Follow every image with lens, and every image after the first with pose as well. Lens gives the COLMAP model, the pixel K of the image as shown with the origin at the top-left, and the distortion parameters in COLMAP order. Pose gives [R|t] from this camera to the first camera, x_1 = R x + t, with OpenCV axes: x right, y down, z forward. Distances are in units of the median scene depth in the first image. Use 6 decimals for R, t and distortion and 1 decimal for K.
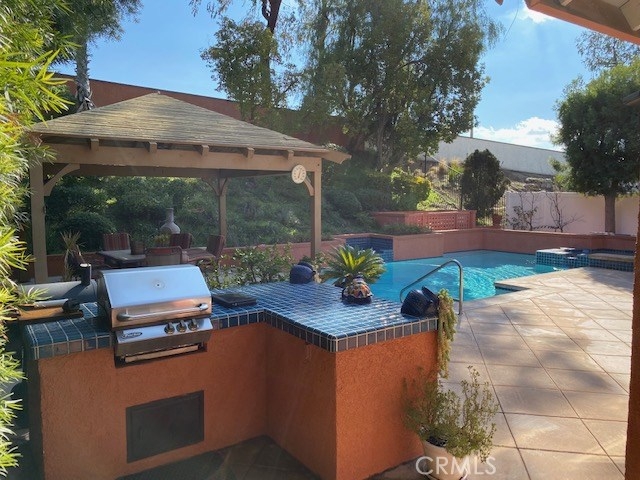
lens RADIAL K [[490.8, 0, 317.0], [0, 490.8, 240.3], [0, 0, 1]] dist [0.037171, -0.000802]
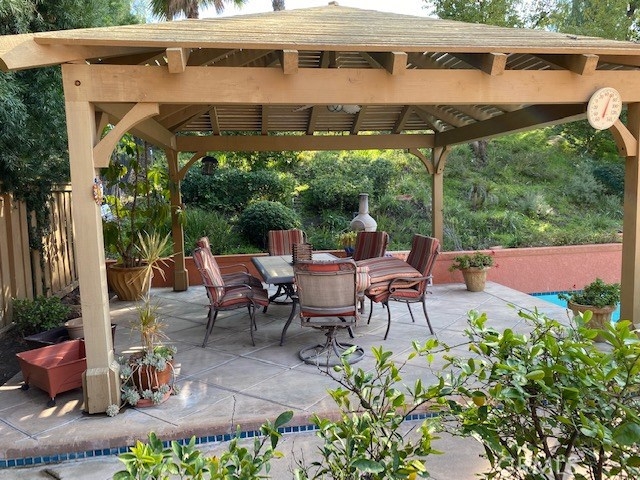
lens RADIAL K [[490.8, 0, 317.0], [0, 490.8, 240.3], [0, 0, 1]] dist [0.037171, -0.000802]
pose [[0.906778, 0.021204, -0.421076, -0.049143], [-0.012787, 0.999658, 0.022803, -0.011243], [0.421415, -0.015293, 0.906739, 0.275867]]
